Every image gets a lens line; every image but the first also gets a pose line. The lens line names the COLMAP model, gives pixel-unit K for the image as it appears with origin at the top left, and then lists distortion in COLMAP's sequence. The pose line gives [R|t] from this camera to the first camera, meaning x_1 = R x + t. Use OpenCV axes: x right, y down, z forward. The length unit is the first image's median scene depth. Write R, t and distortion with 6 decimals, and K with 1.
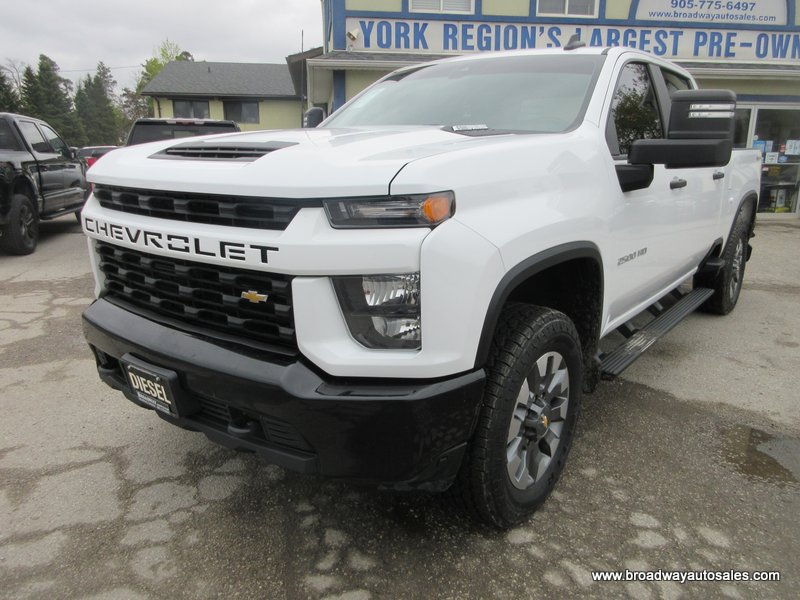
lens RADIAL K [[603.5, 0, 399.4], [0, 603.5, 296.6], [0, 0, 1]] dist [0.006542, 0.003485]
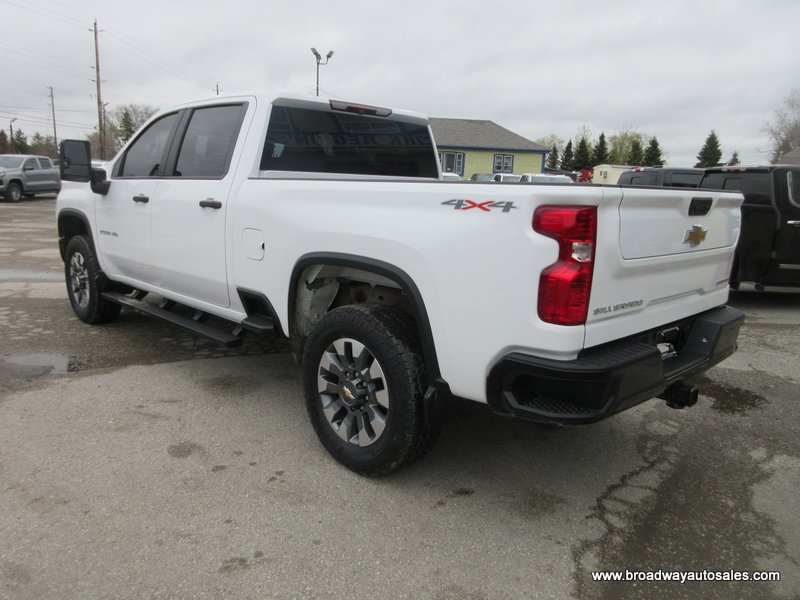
lens RADIAL K [[603.5, 0, 403.0], [0, 603.5, 300.0], [0, 0, 1]] dist [0.006542, 0.003485]
pose [[-0.127179, 0.175521, -0.976226, 2.195226], [-0.270244, 0.940852, 0.204368, -0.514262], [0.954355, 0.289811, -0.072223, 2.163198]]
